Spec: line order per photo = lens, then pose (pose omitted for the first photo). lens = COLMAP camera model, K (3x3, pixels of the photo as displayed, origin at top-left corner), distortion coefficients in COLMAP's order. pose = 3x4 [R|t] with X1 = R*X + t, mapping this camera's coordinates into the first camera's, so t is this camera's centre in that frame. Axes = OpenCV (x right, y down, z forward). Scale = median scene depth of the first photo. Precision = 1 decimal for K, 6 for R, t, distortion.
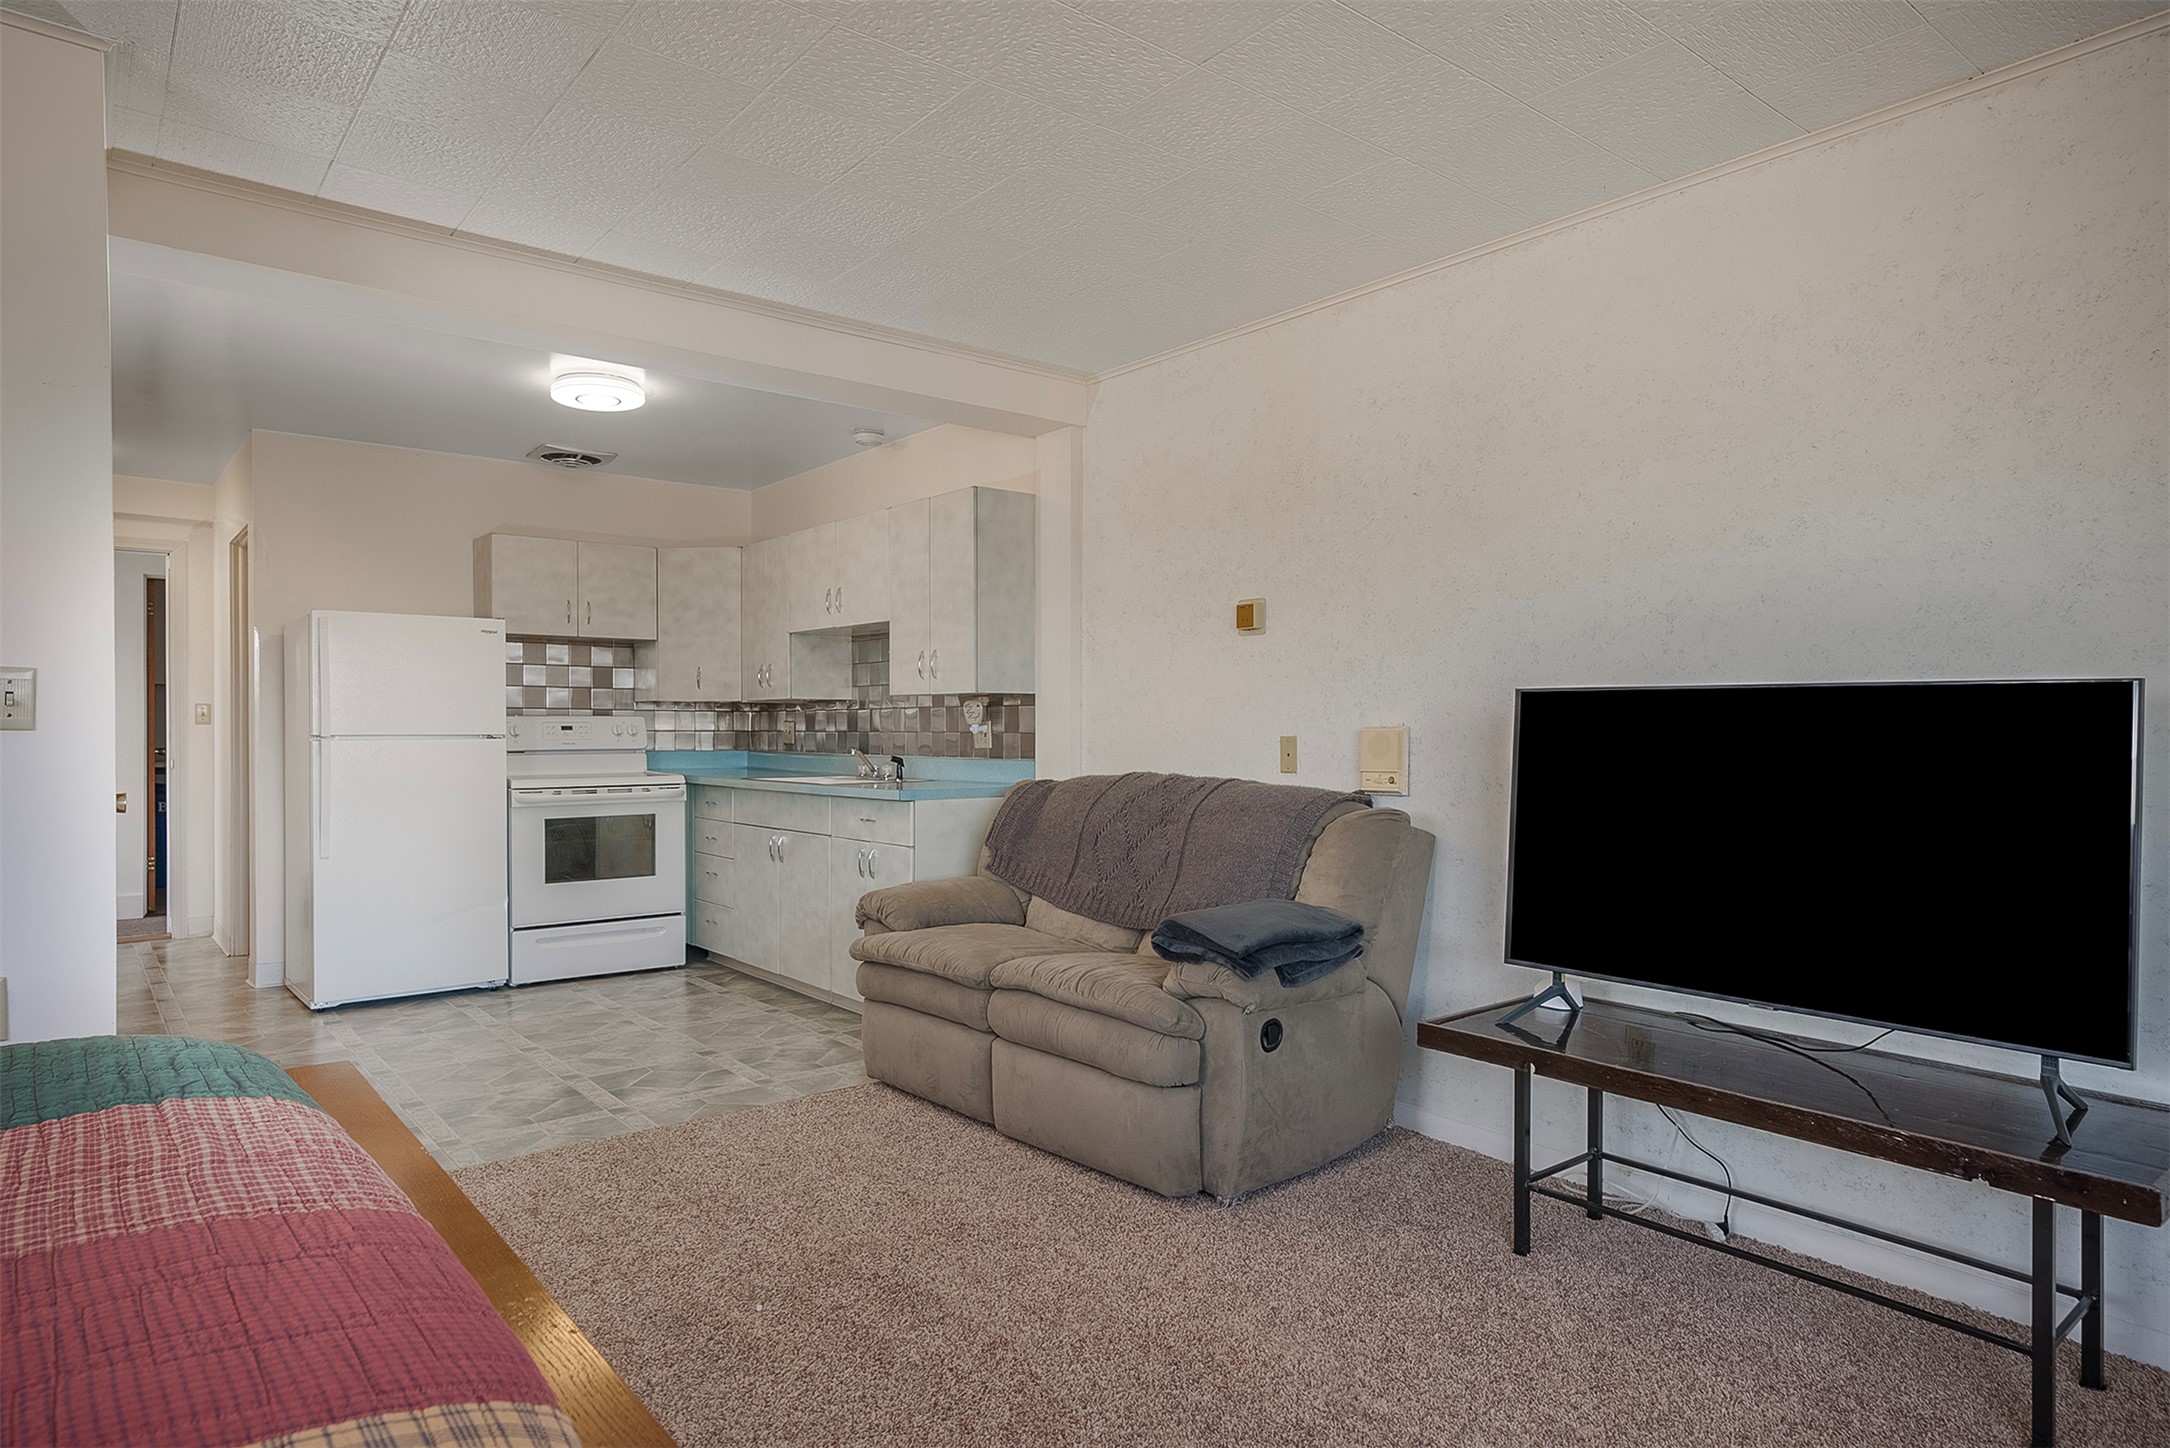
lens RADIAL K [[1273.3, 0, 1092.8], [0, 1273.3, 732.1], [0, 0, 1]] dist [0.001599, 0.003340]
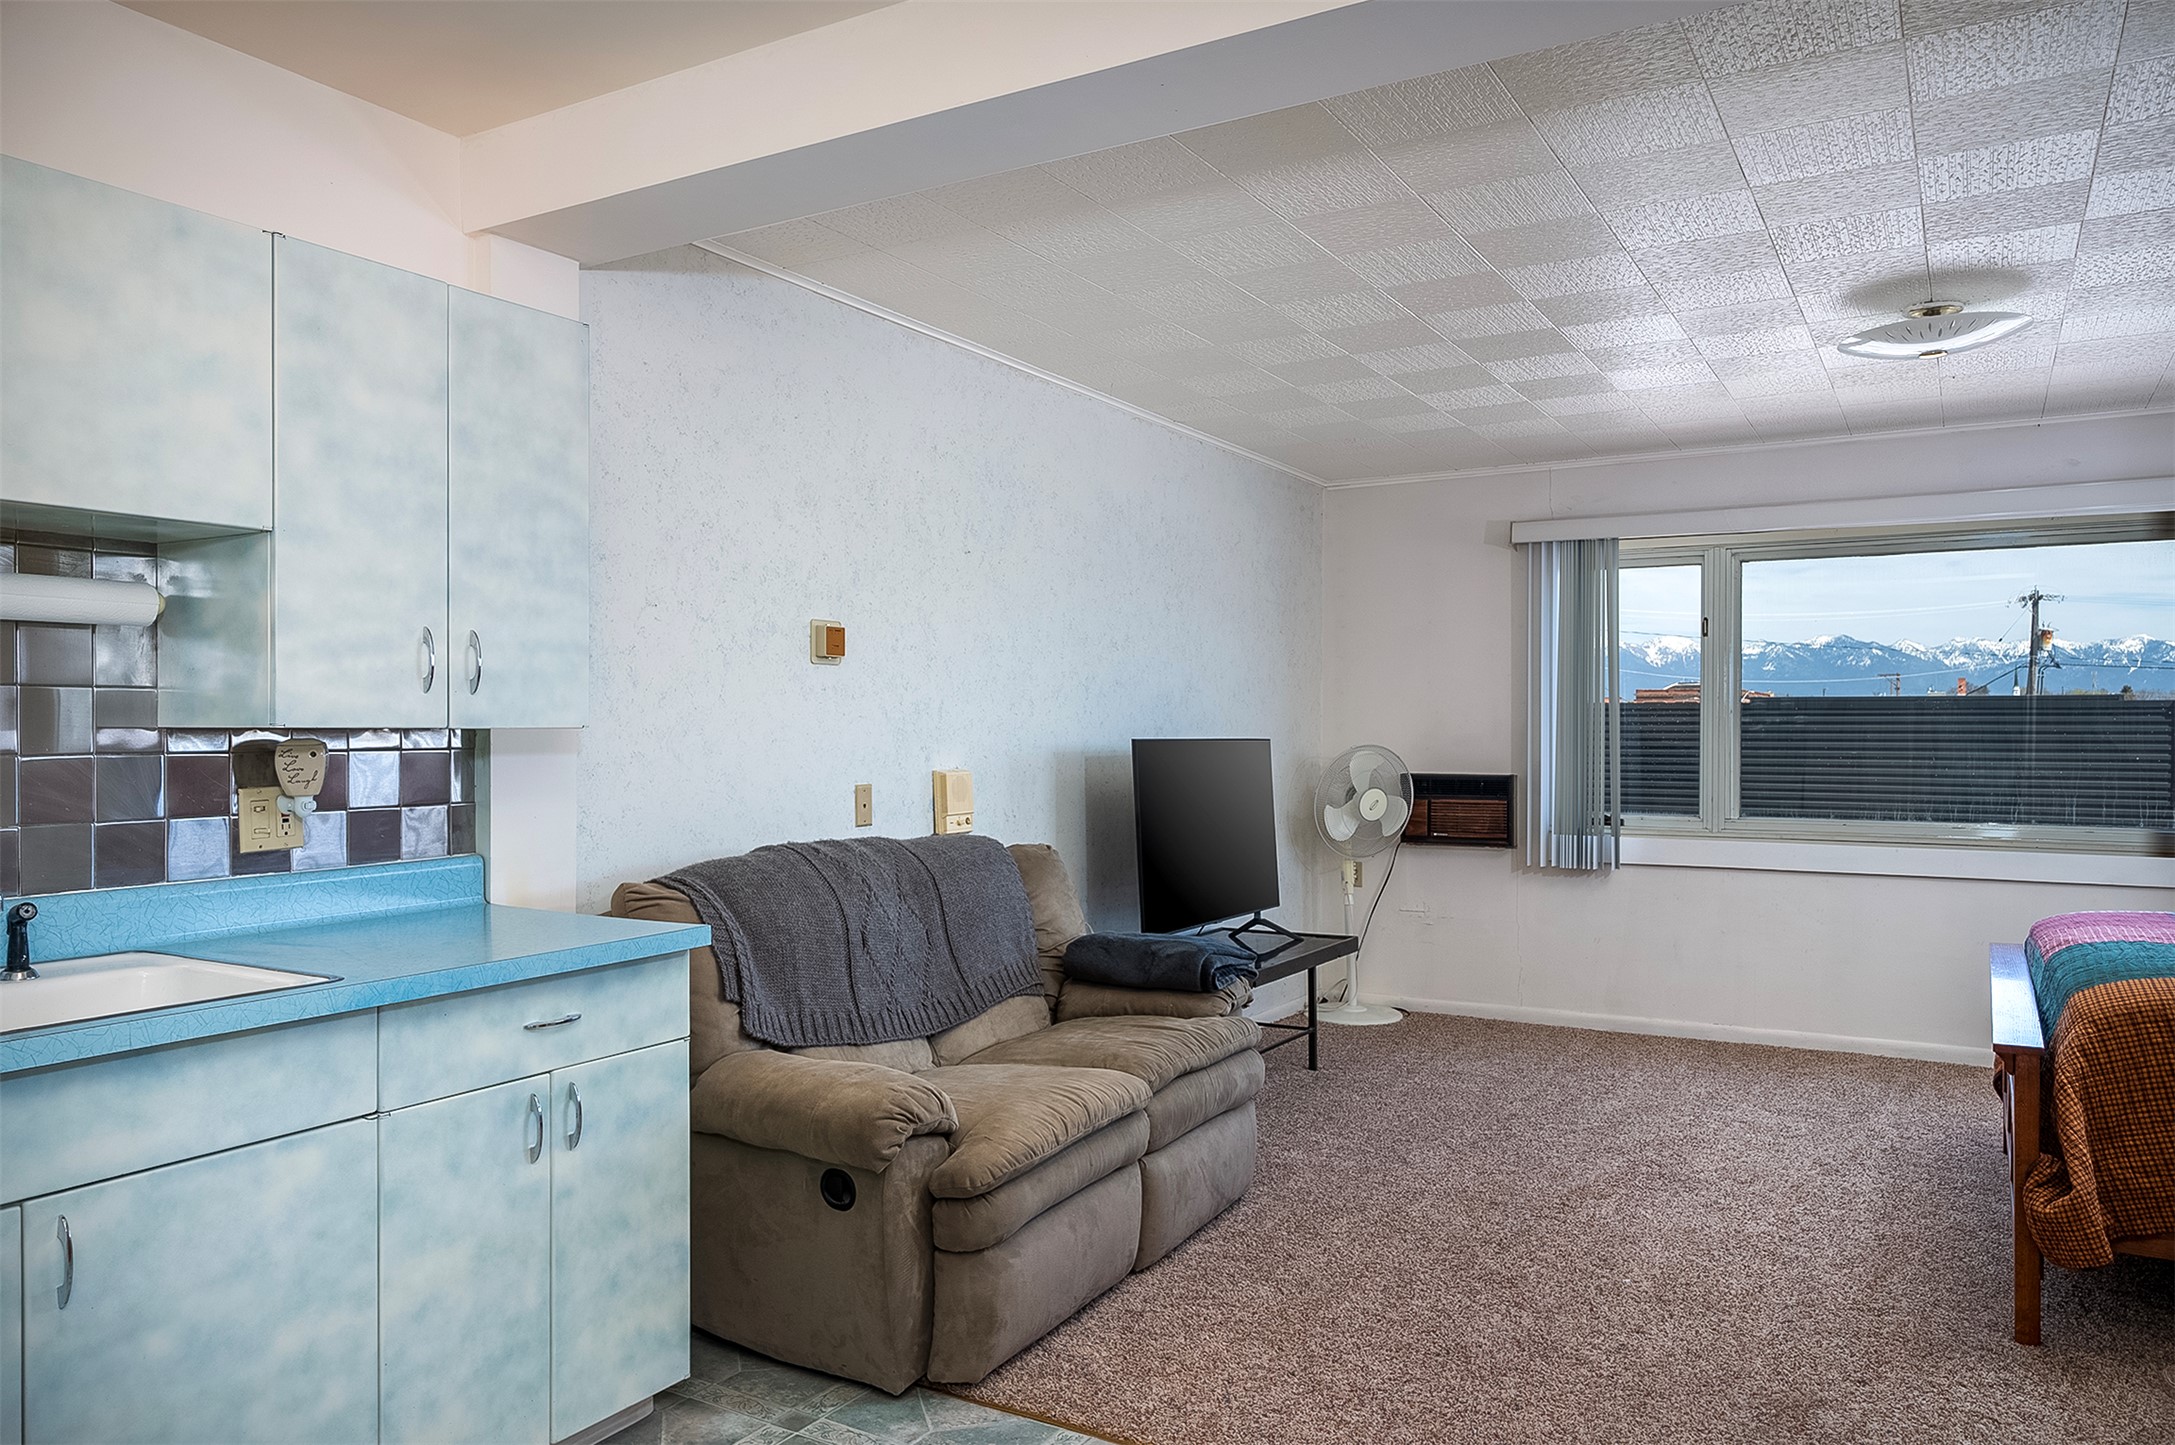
lens RADIAL K [[1507.4, 0, 1095.1], [0, 1507.4, 726.3], [0, 0, 1]] dist [0.003797, 0.001175]
pose [[-0.357776, -0.007154, 0.933780, -0.584447], [-0.005129, 0.999971, 0.005696, -0.029215], [-0.933793, -0.002751, -0.357802, 0.817296]]
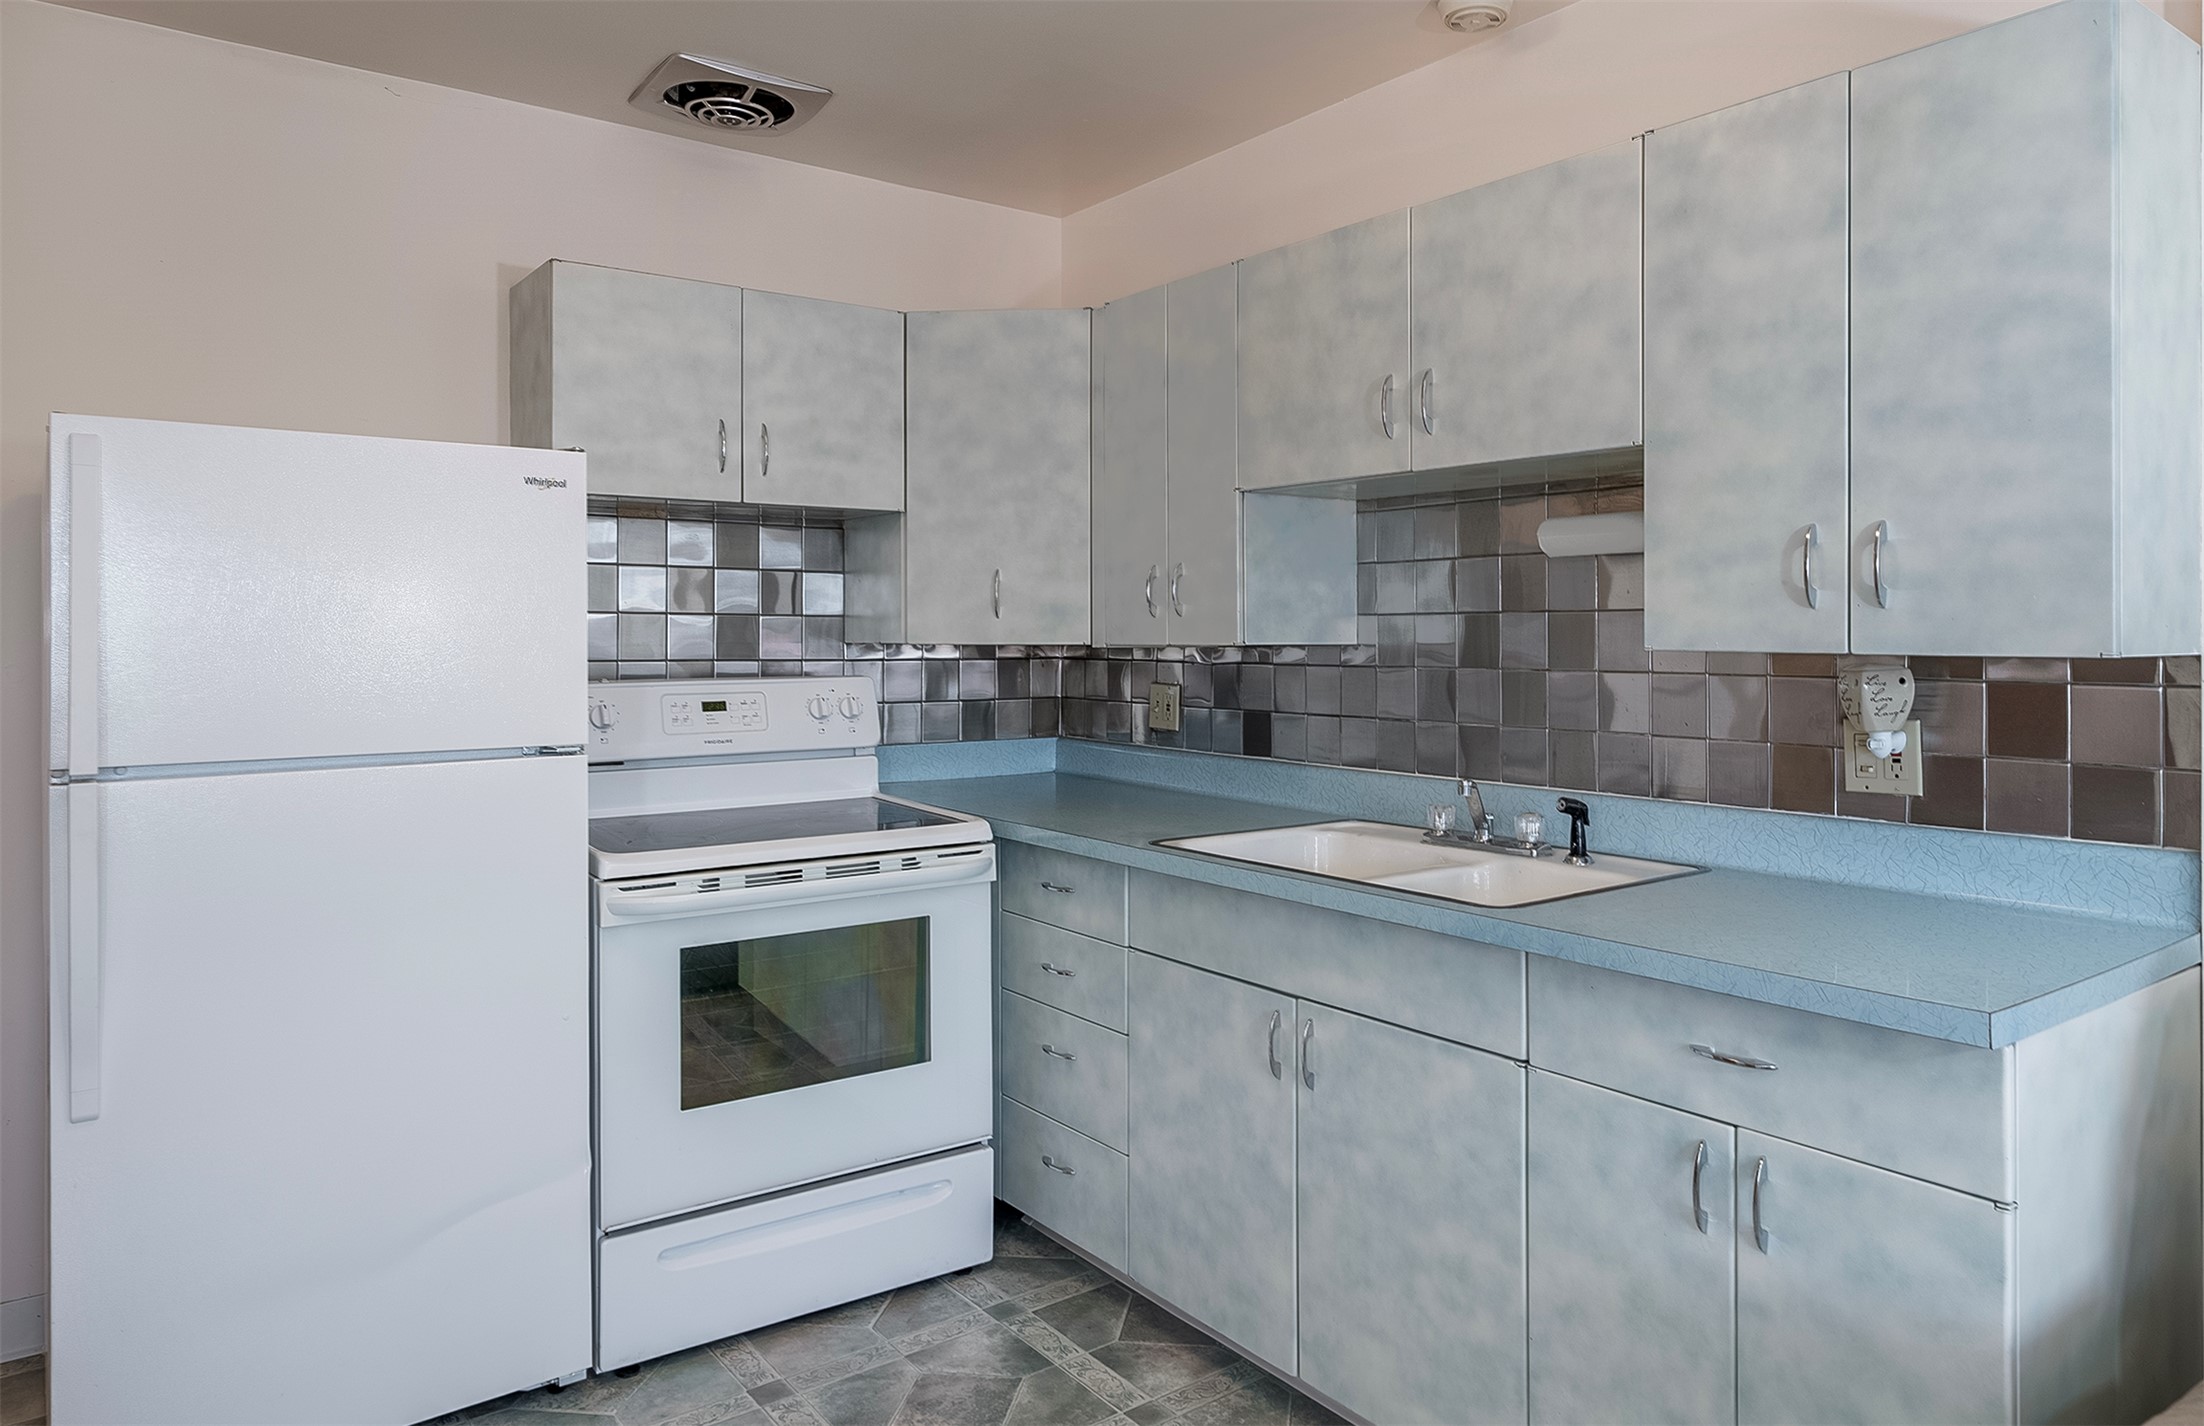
lens RADIAL K [[1399.3, 0, 1173.8], [0, 1399.3, 619.4], [0, 0, 1]] dist [-0.022242, 0.002552]
pose [[0.999888, -0.000481, -0.014963, -0.251410], [0.000299, 0.999926, -0.012142, -0.028933], [0.014968, 0.012136, 0.999814, 0.526906]]
